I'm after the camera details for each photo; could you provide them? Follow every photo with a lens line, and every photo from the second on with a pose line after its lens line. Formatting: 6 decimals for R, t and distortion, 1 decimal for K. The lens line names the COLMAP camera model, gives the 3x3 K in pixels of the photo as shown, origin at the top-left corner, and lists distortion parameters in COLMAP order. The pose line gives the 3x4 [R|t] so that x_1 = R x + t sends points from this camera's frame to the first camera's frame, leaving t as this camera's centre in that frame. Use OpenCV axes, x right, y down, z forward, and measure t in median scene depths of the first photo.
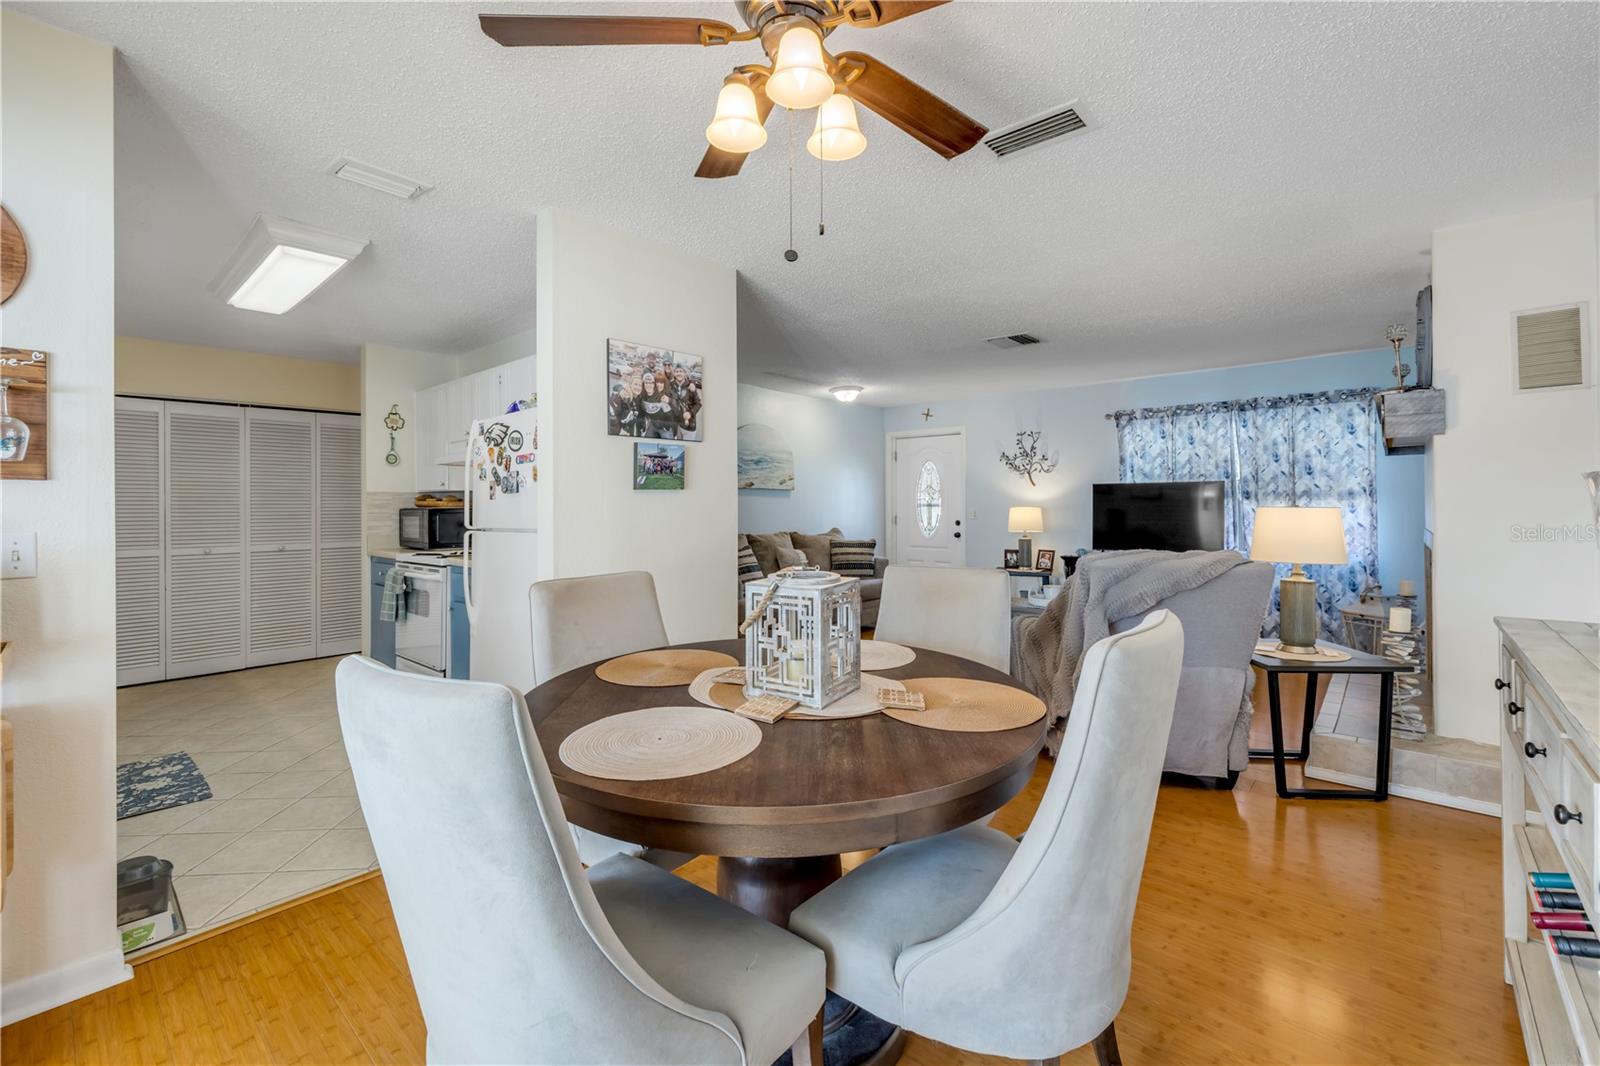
lens RADIAL K [[681.0, 0, 800.0], [0, 681.0, 508.0], [0, 0, 1]] dist [-0.000288, 0.000438]
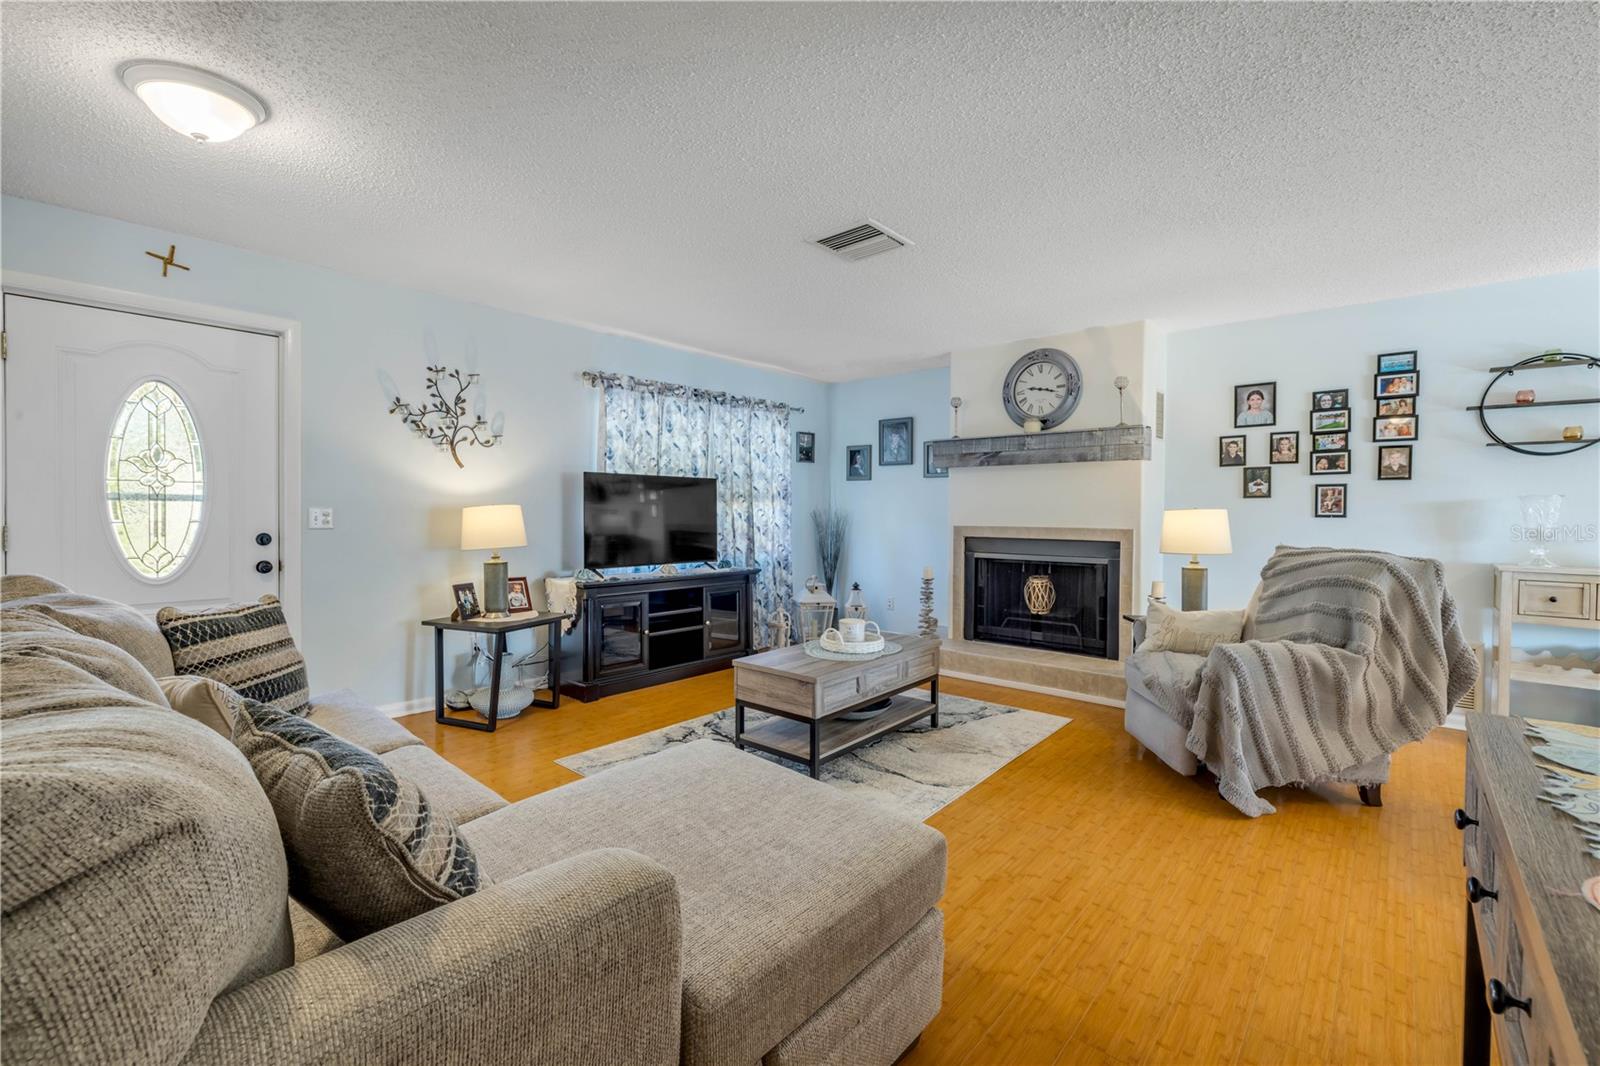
lens RADIAL K [[676.8, 0, 794.5], [0, 676.8, 516.2], [0, 0, 1]] dist [-0.000734, 0.000137]
pose [[0.002375, -0.005290, 0.999983, -0.279752], [-0.005007, 0.999973, 0.005301, 0.004544], [-0.999985, -0.005019, 0.002349, 0.938418]]
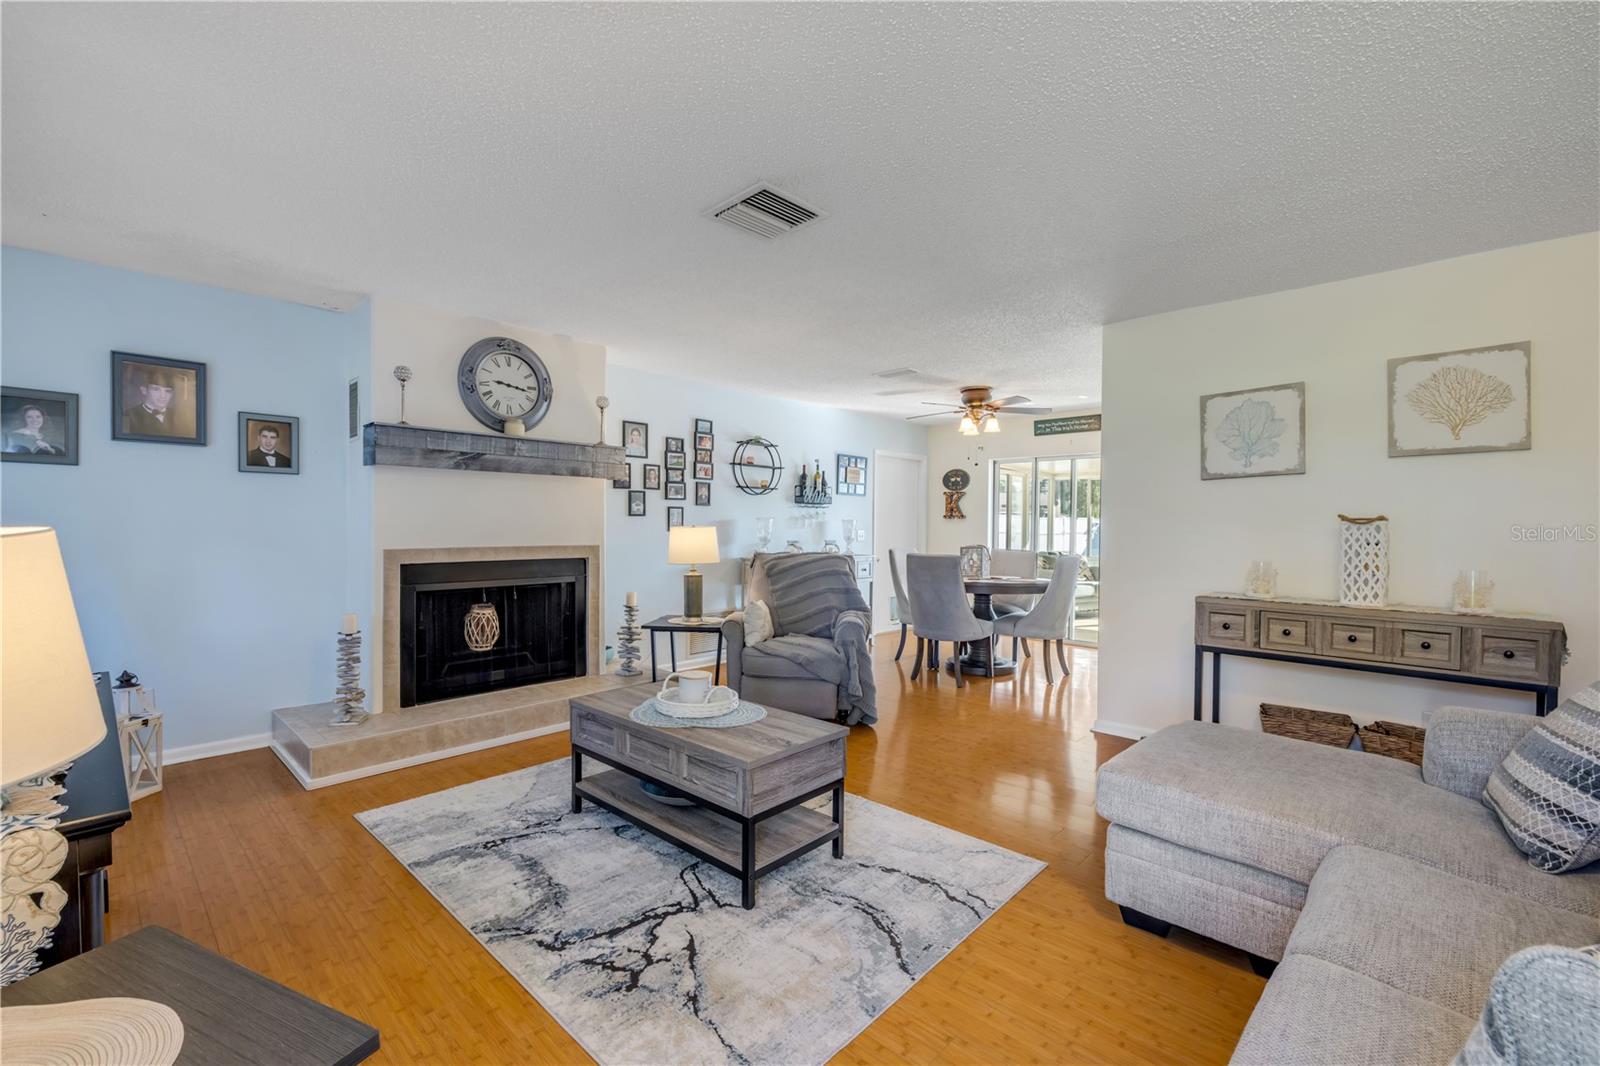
lens RADIAL K [[684.3, 0, 792.2], [0, 684.3, 533.6], [0, 0, 1]] dist [-0.003381, -0.000348]
pose [[-0.999282, -0.004355, 0.037635, 0.243114], [-0.003881, 0.999912, 0.012664, -0.003184], [-0.037687, 0.012509, -0.999211, 1.361651]]
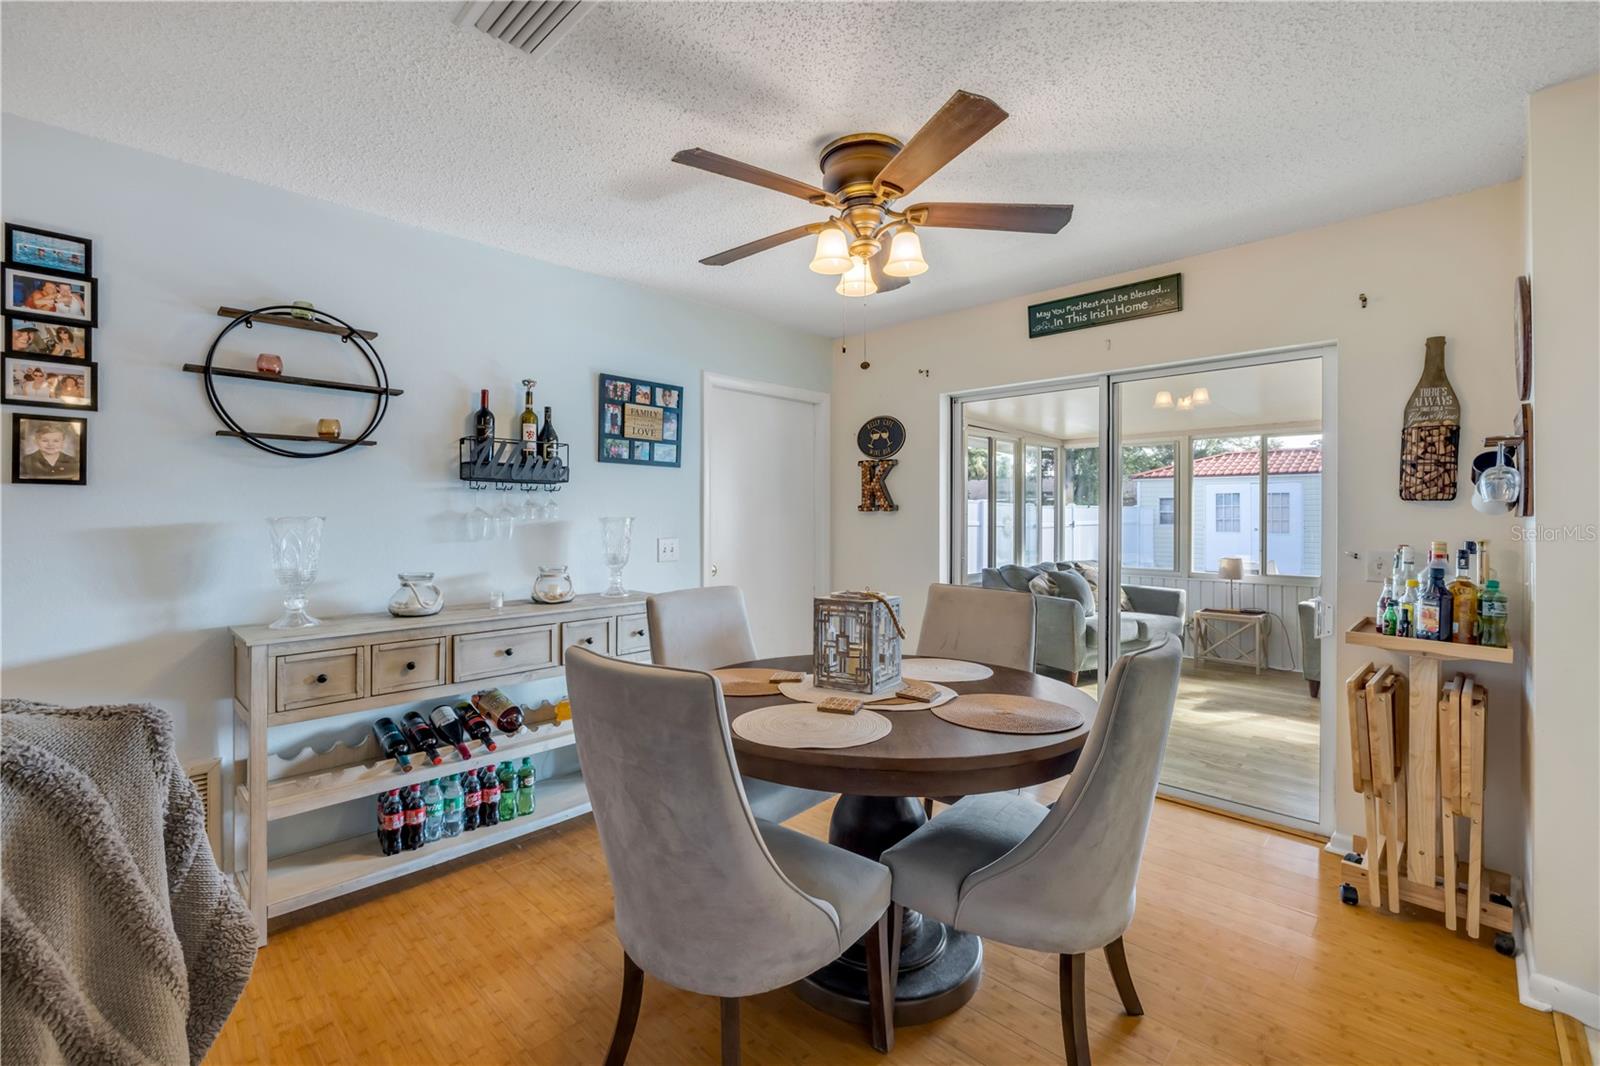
lens RADIAL K [[681.0, 0, 794.4], [0, 681.0, 522.2], [0, 0, 1]] dist [-0.000965, 0.000371]
pose [[-0.999258, 0.003253, 0.038388, 0.019375], [0.003725, 0.999918, 0.012222, -0.015224], [-0.038345, 0.012356, -0.999188, 0.660616]]
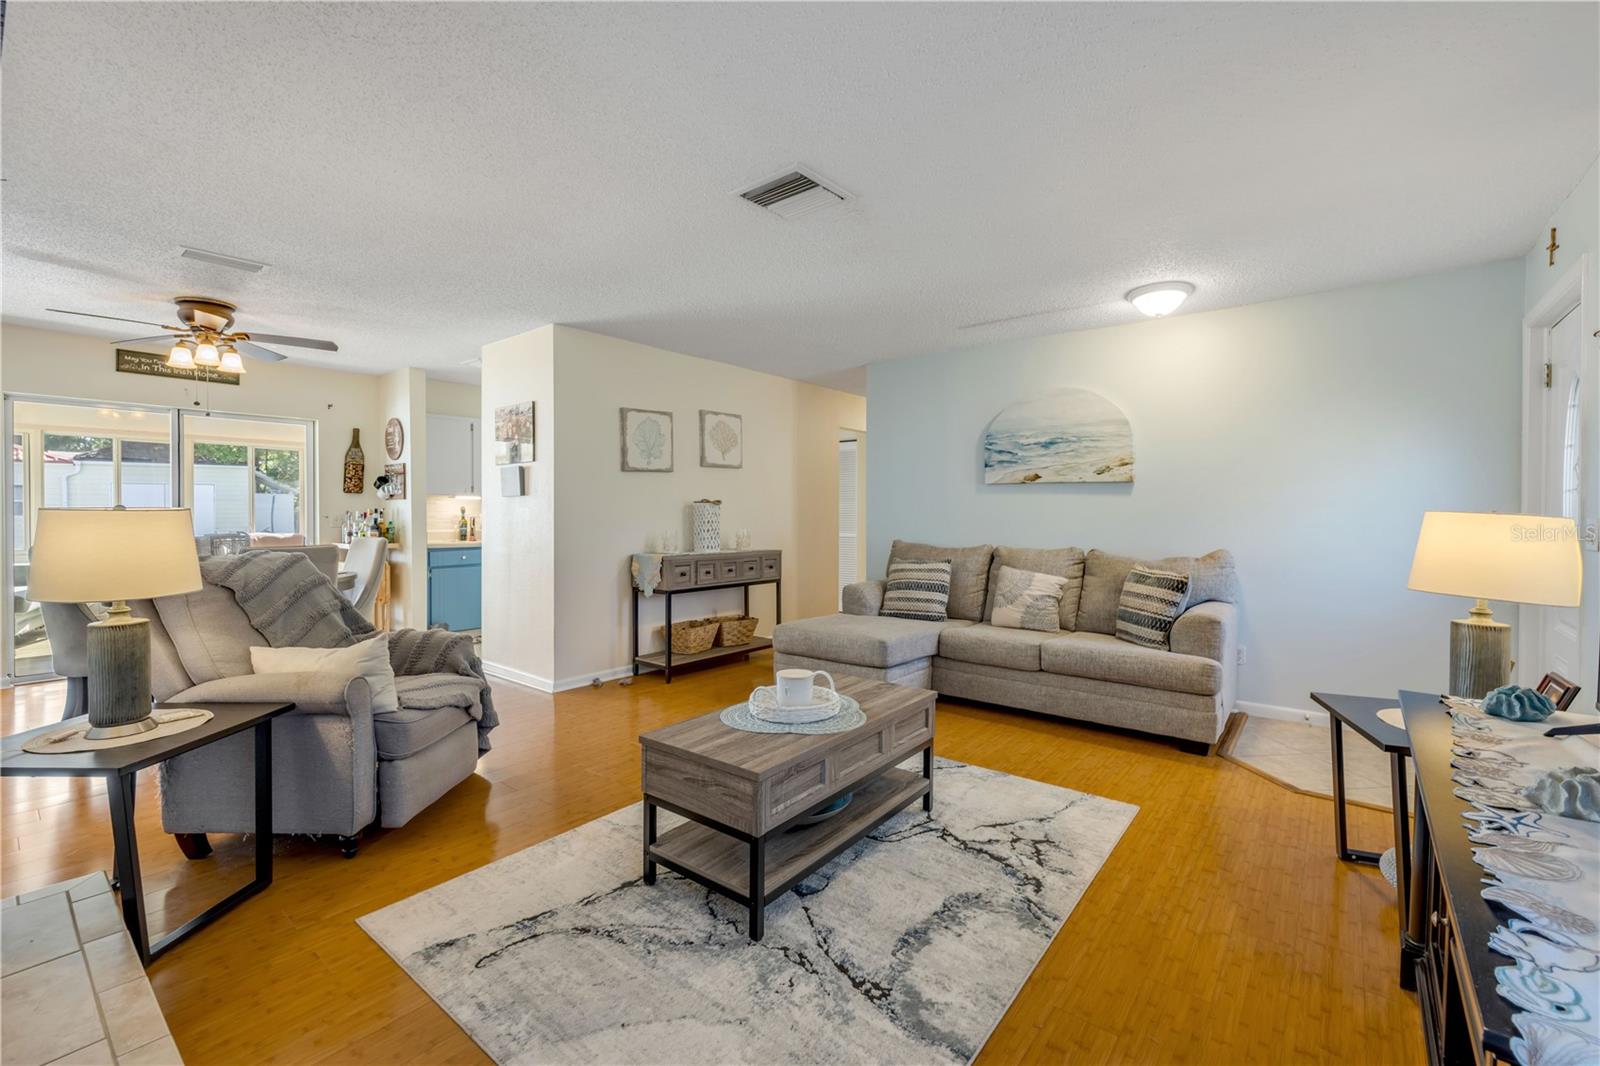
lens RADIAL K [[681.0, 0, 800.0], [0, 681.0, 508.0], [0, 0, 1]] dist [-0.000288, 0.000438]
pose [[0.048609, 0.001558, -0.998817, 0.755964], [-0.003939, 0.999991, 0.001369, -0.002927], [0.998810, 0.003868, 0.048615, 0.869570]]
